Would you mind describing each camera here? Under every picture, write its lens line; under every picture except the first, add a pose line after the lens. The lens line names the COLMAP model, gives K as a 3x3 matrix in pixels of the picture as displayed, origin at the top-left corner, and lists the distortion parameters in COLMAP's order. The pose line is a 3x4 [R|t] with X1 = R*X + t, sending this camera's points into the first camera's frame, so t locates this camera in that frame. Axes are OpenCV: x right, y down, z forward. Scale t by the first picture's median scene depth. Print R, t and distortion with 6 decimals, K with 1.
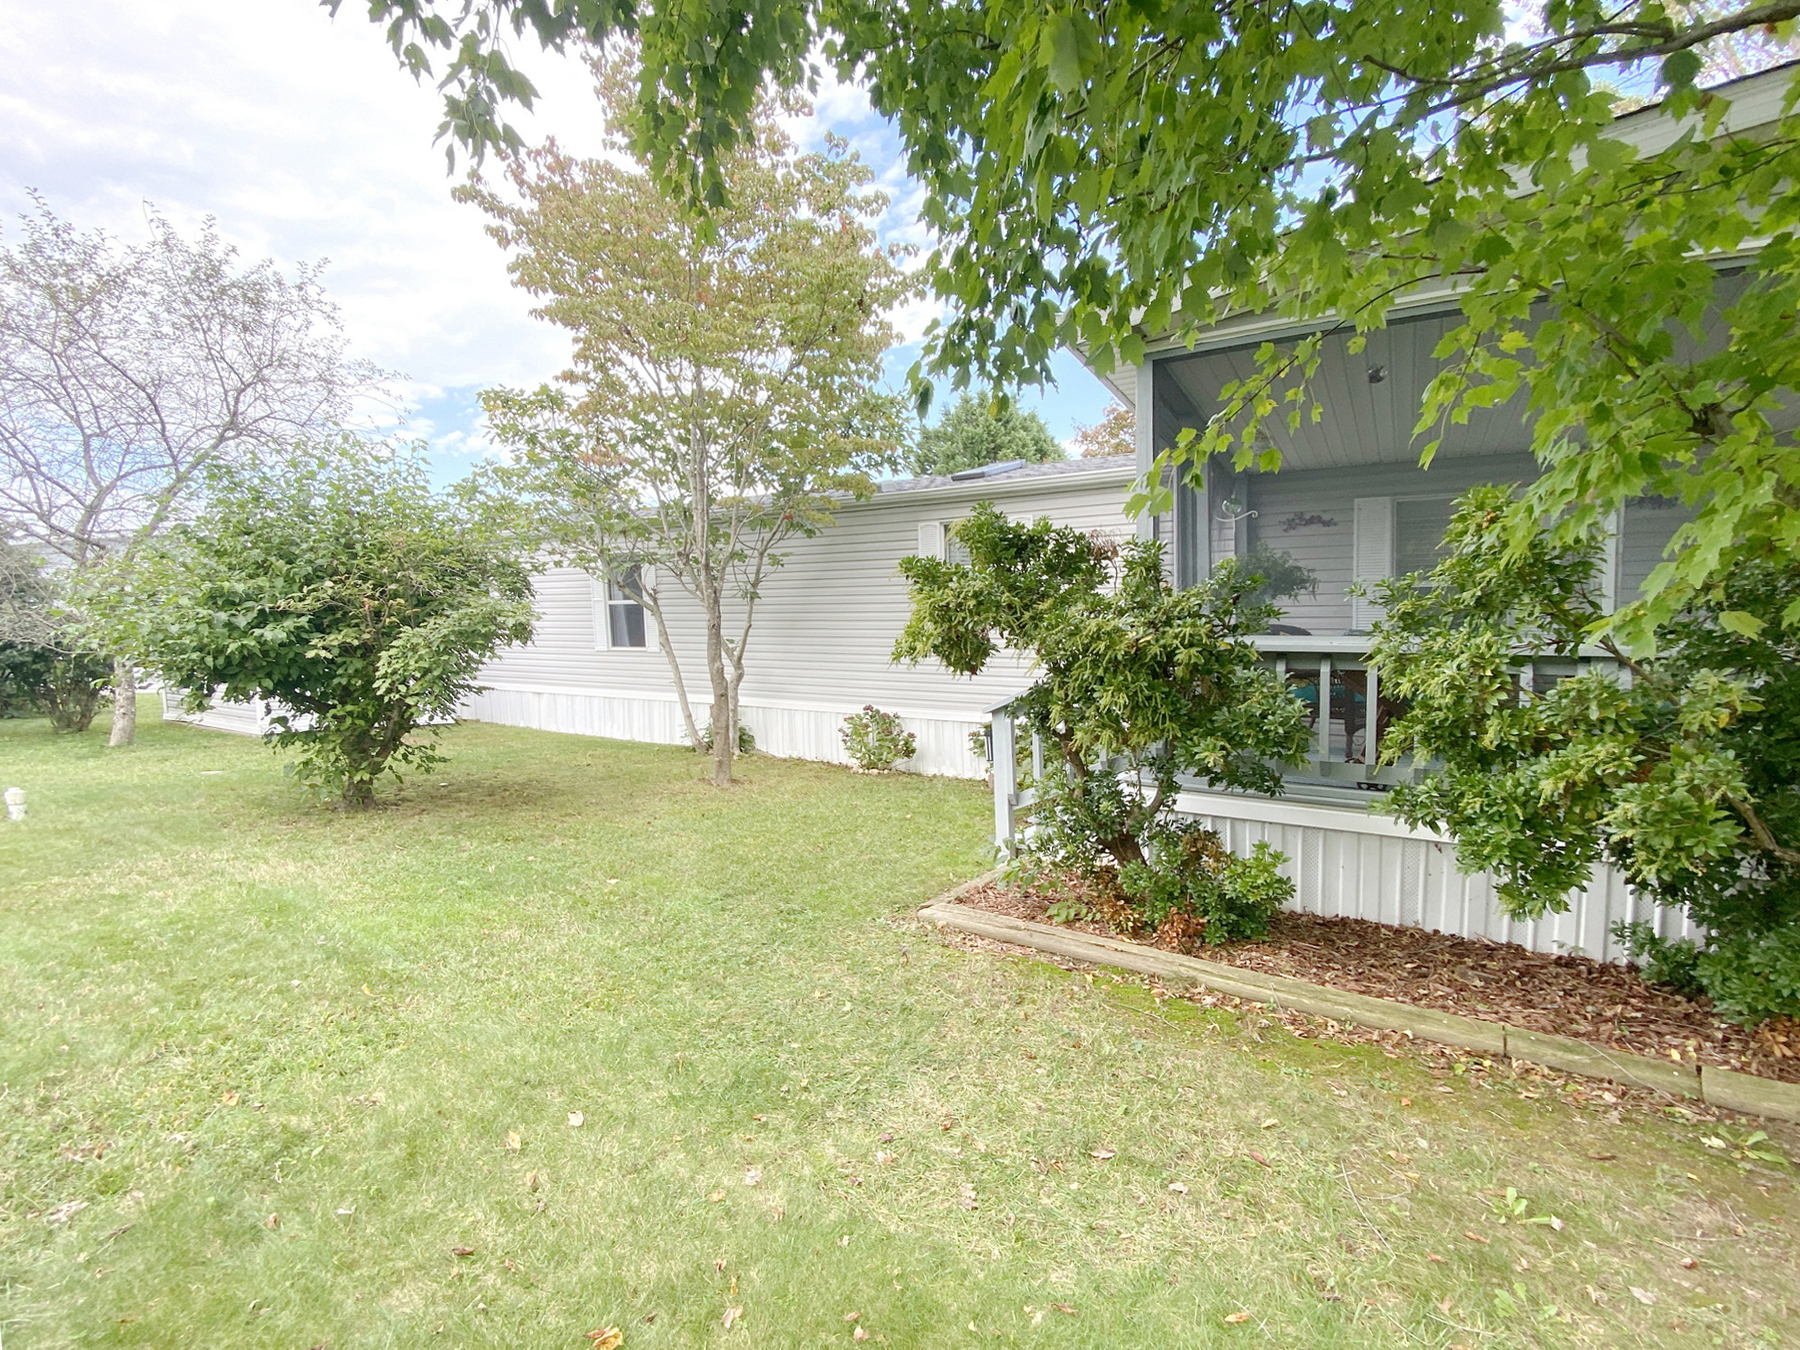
lens RADIAL K [[725.0, 0, 898.6], [0, 725.0, 678.9], [0, 0, 1]] dist [0.018602, 0.000174]
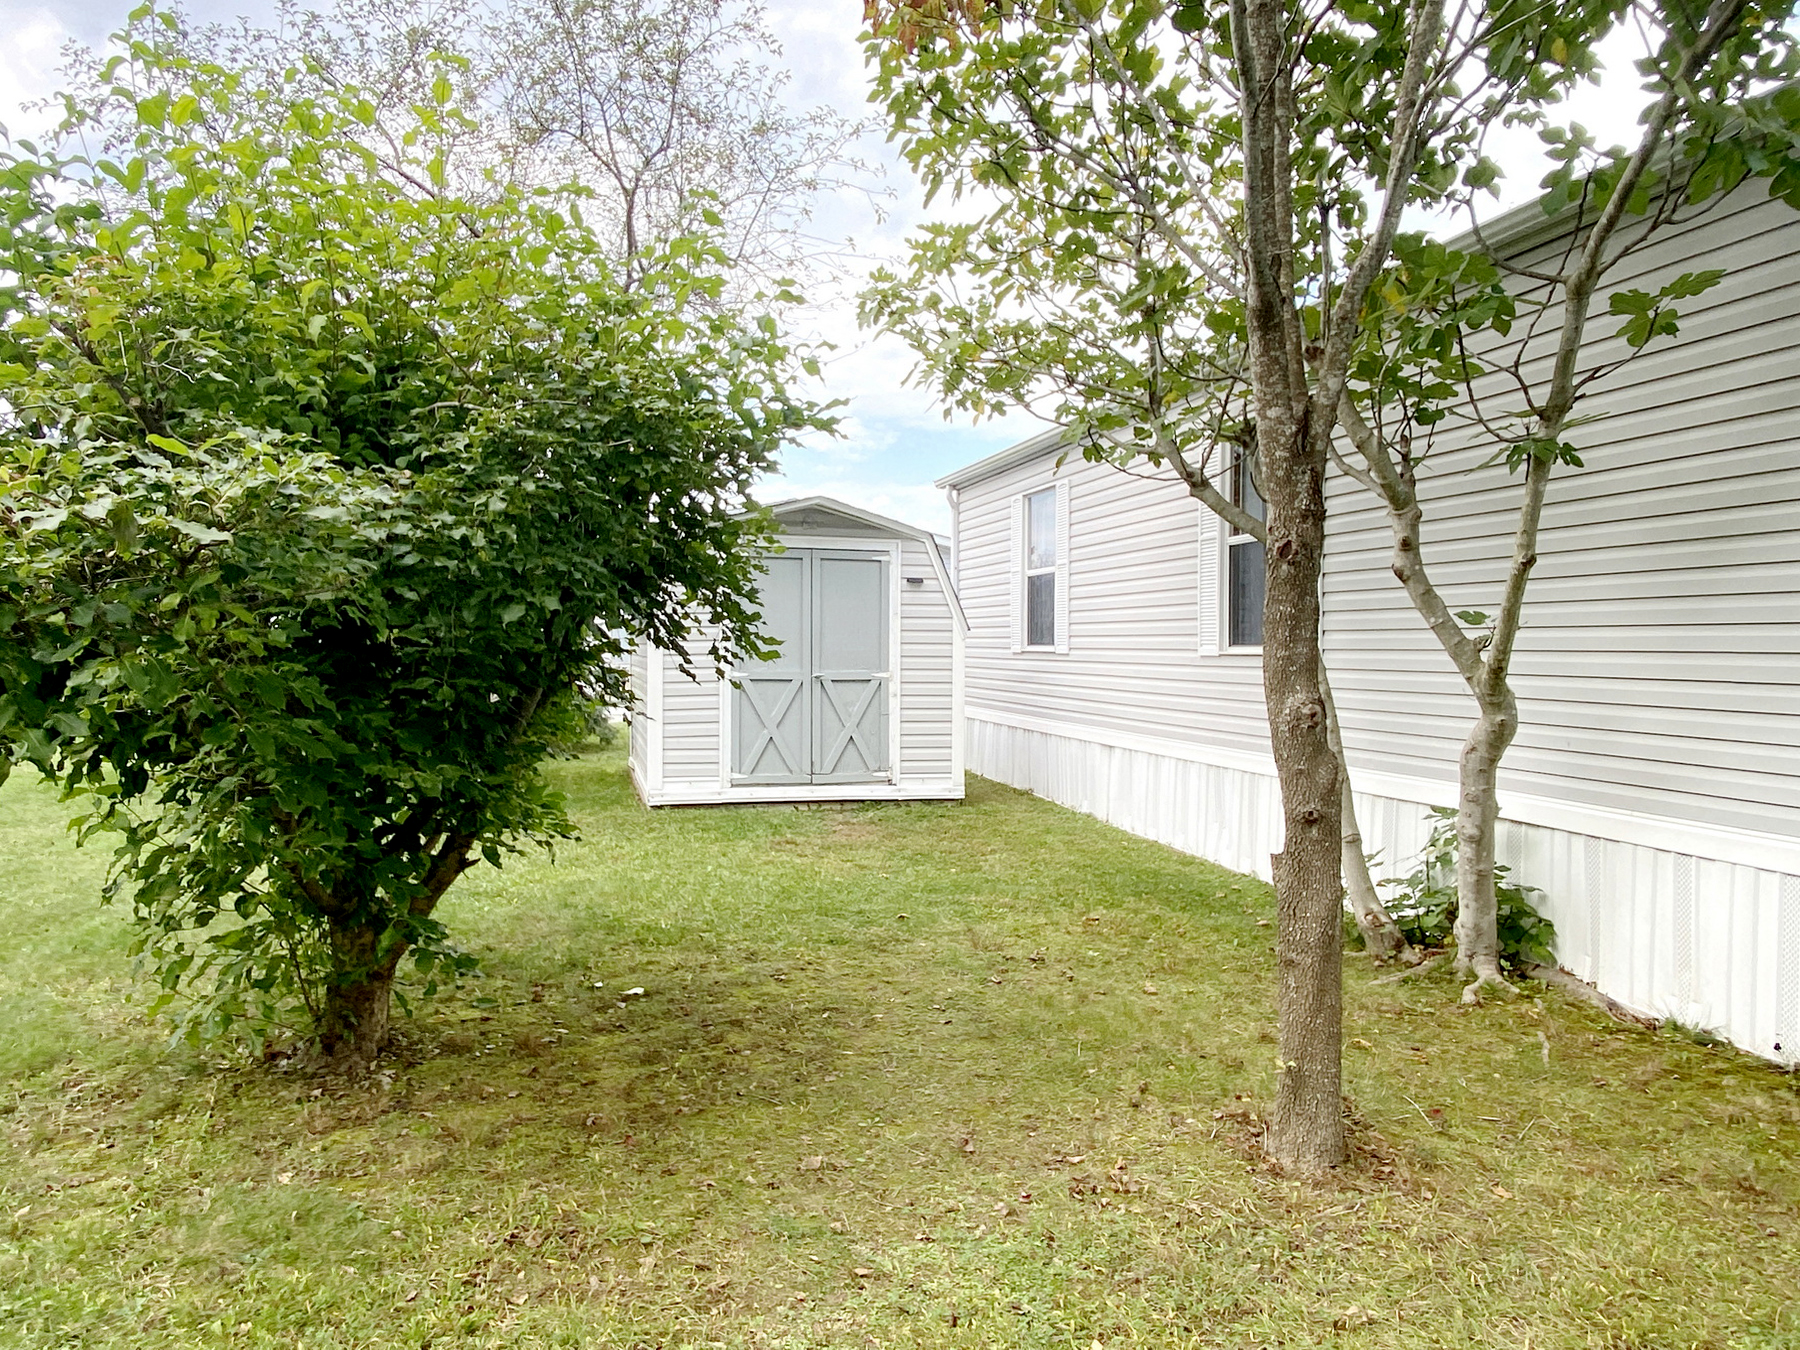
lens RADIAL K [[1153.5, 0, 899.0], [0, 1153.5, 676.4], [0, 0, 1]] dist [0.009501, 0.001692]
pose [[0.719029, 0.012343, -0.694871, -0.063833], [-0.051301, 0.998057, -0.035356, 0.004792], [0.693084, 0.061070, 0.718265, 0.500700]]
